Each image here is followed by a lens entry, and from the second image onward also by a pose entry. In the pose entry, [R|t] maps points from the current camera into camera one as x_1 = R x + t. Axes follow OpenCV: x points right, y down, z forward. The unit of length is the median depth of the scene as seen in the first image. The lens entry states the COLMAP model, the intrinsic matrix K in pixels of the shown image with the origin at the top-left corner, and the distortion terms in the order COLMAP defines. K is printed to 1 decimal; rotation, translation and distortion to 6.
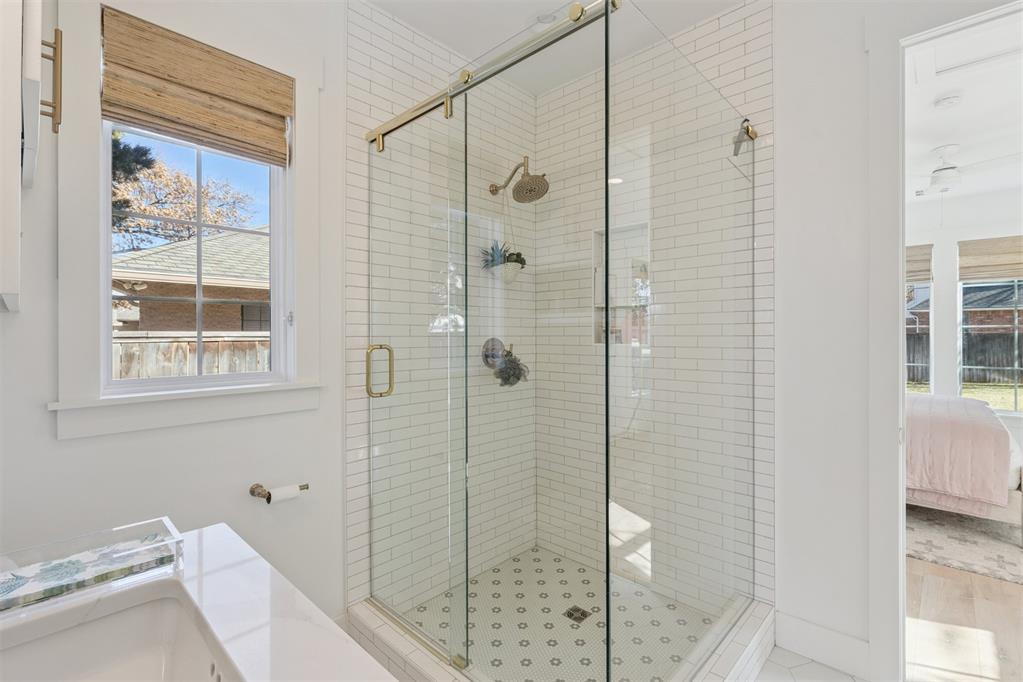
lens RADIAL K [[461.6, 0, 511.4], [0, 461.6, 337.2], [0, 0, 1]] dist [0.003978, -0.001331]
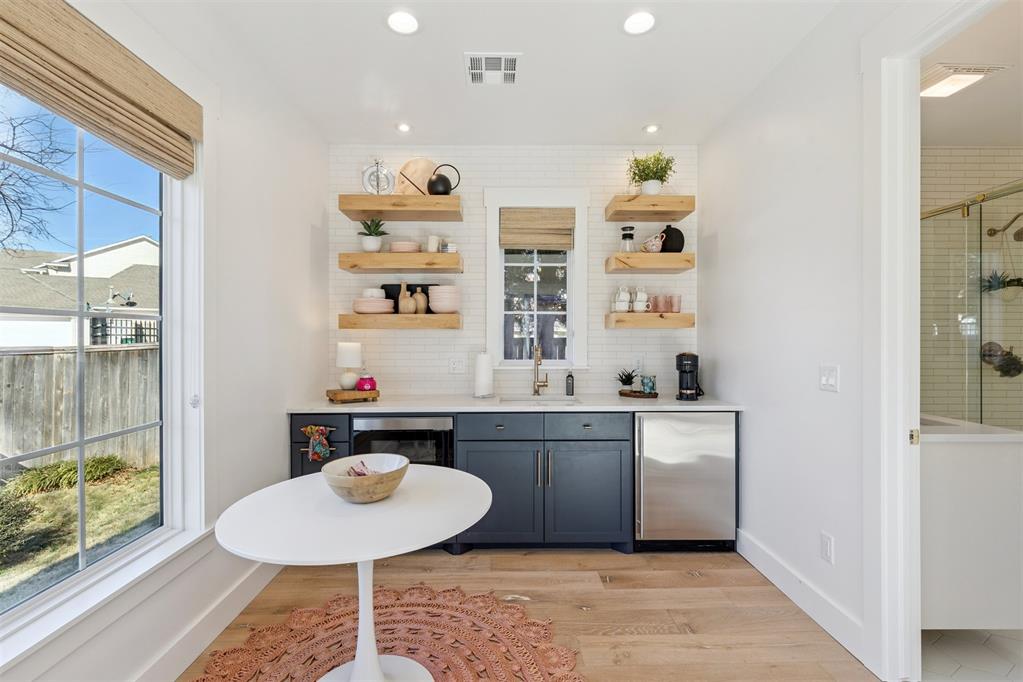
lens RADIAL K [[461.6, 0, 507.6], [0, 461.6, 340.6], [0, 0, 1]] dist [0.003978, -0.001331]
pose [[0.702126, 0.001746, -0.712051, -0.069224], [-0.002438, 0.999997, 0.000048, 0.000707], [0.712049, 0.001702, 0.702128, -0.982086]]
